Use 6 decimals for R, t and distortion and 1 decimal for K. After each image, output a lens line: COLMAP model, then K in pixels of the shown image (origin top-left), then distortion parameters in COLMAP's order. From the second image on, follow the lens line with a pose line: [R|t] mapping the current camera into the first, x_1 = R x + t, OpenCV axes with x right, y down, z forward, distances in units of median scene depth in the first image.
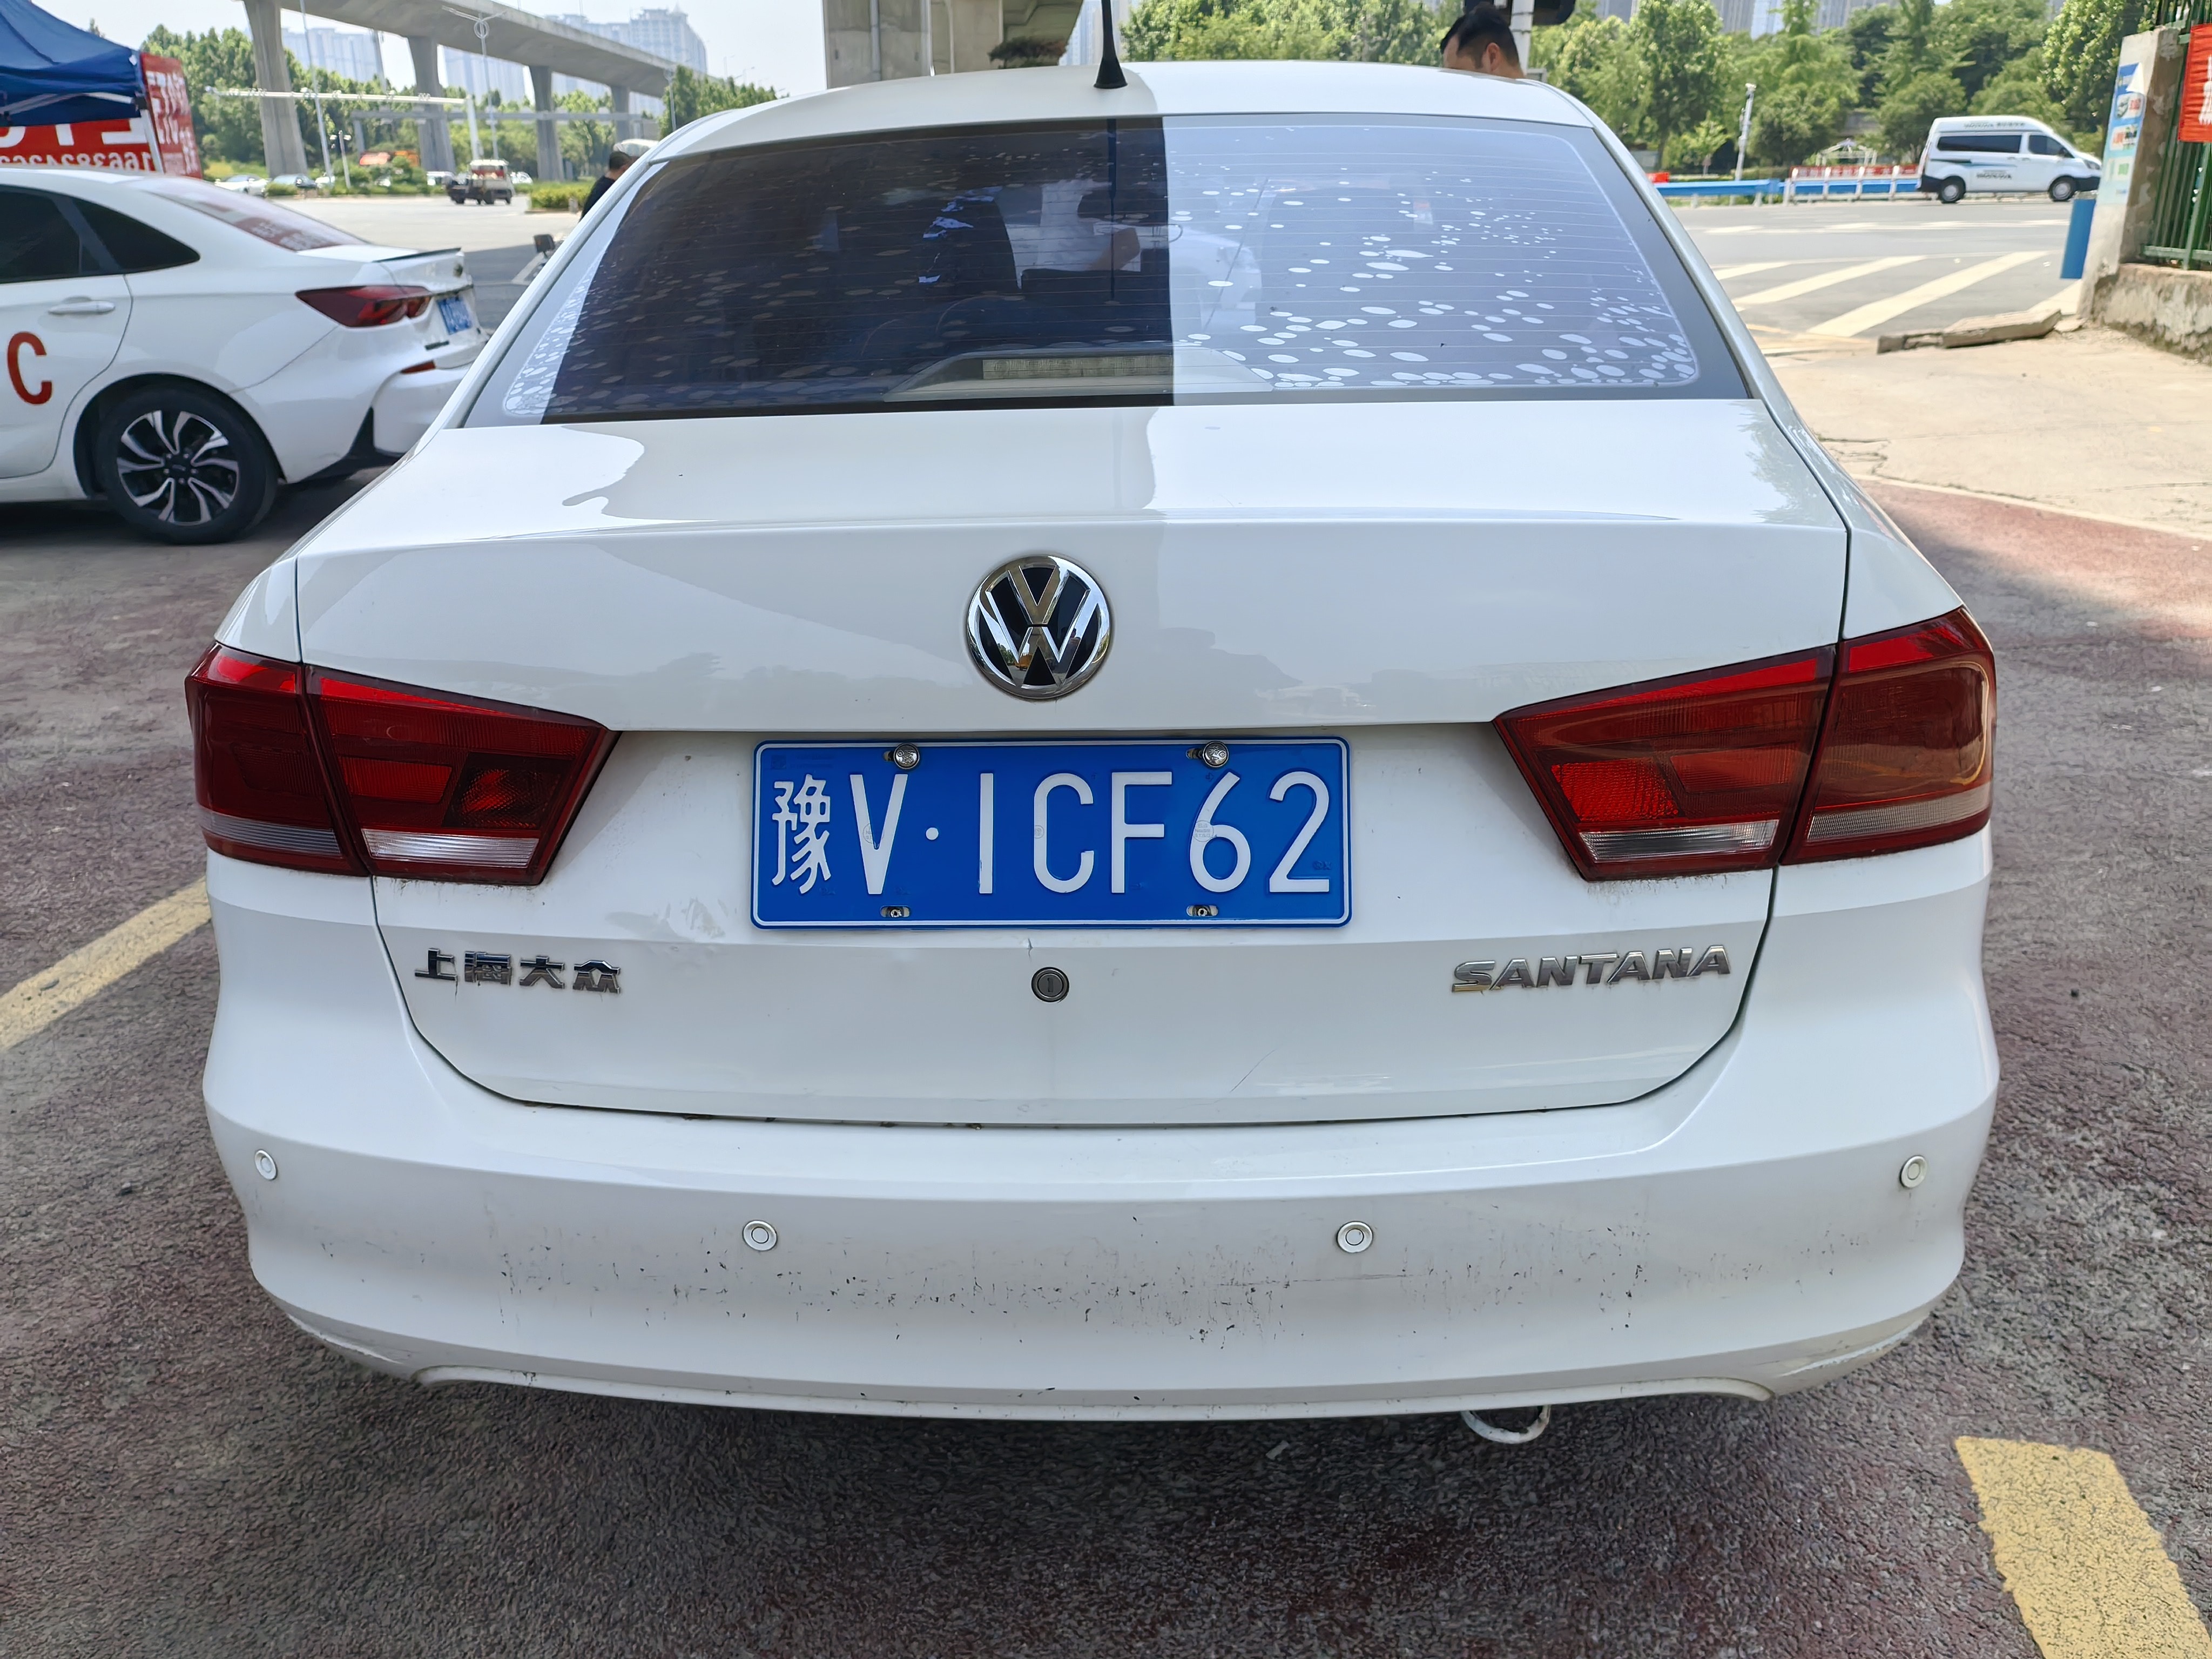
lens RADIAL K [[1723.3, 0, 1092.2], [0, 1723.3, 811.1], [0, 0, 1]] dist [0.047325, -0.021985]
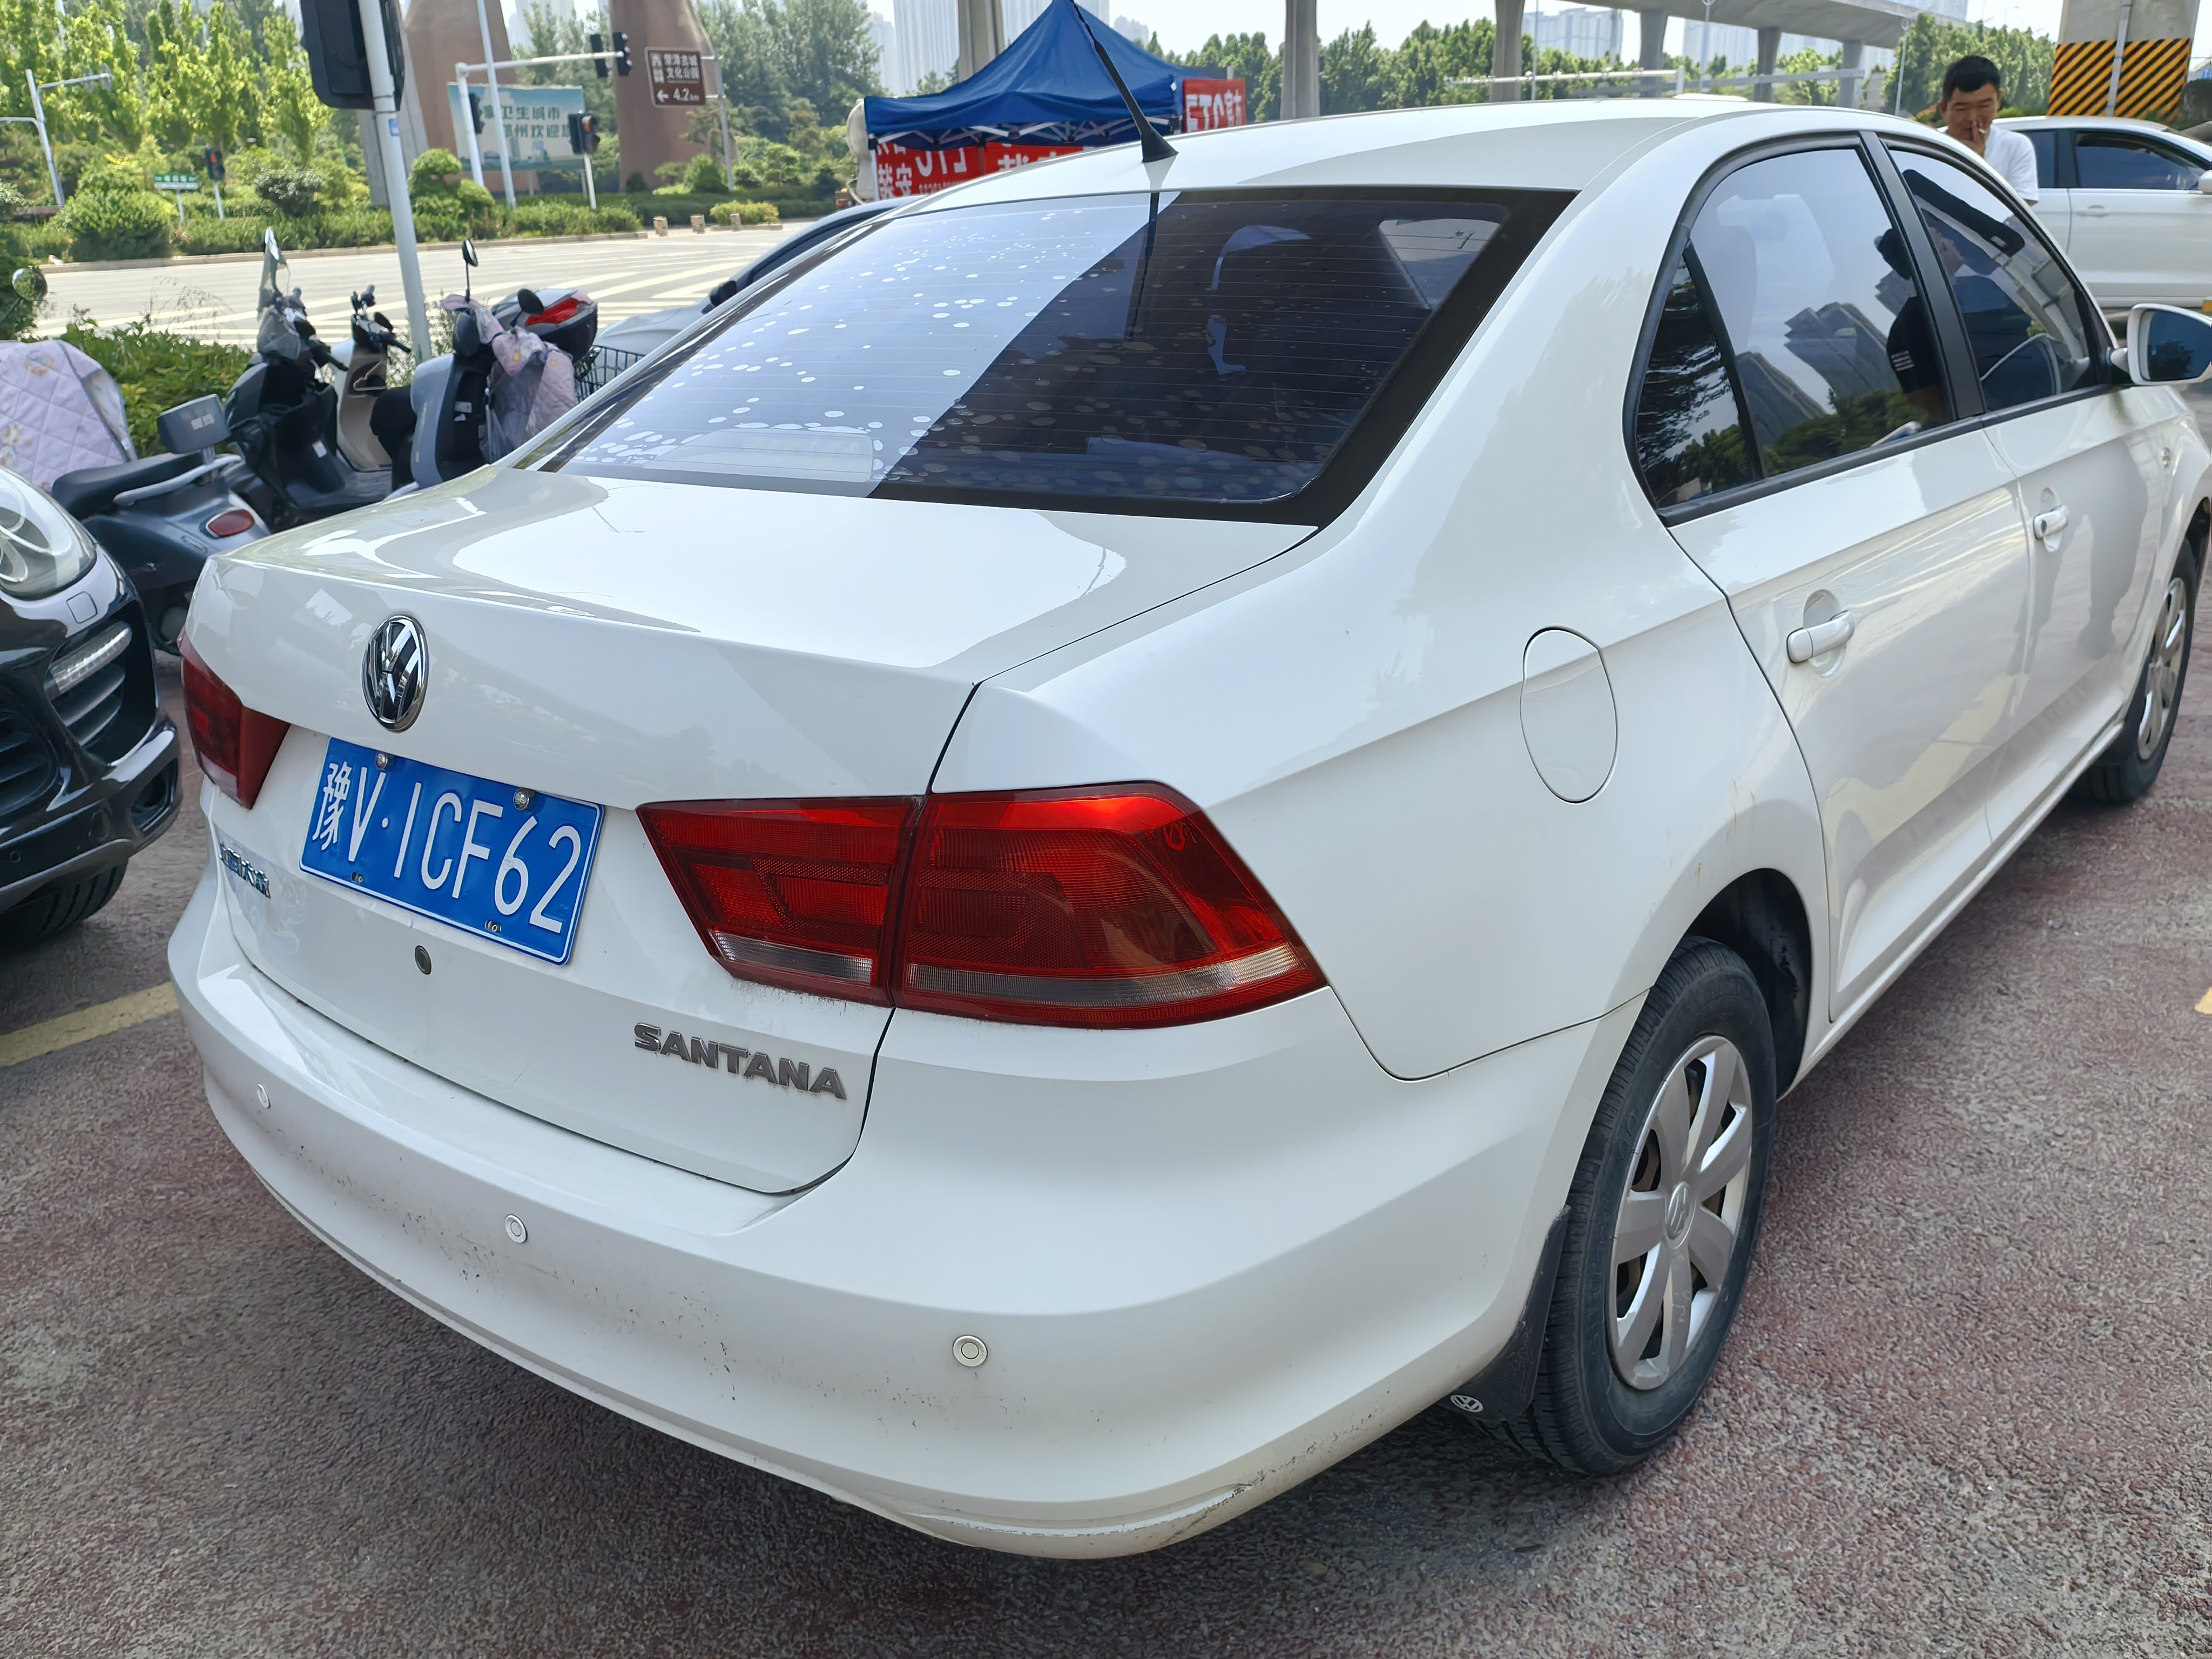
lens RADIAL K [[1723.3, 0, 1106.8], [0, 1723.3, 847.2], [0, 0, 1]] dist [0.047325, -0.021985]
pose [[0.809831, 0.186106, -0.556362, 1.039704], [-0.167163, 0.982237, 0.085245, -0.165116], [0.562344, 0.023969, 0.826556, 0.243526]]
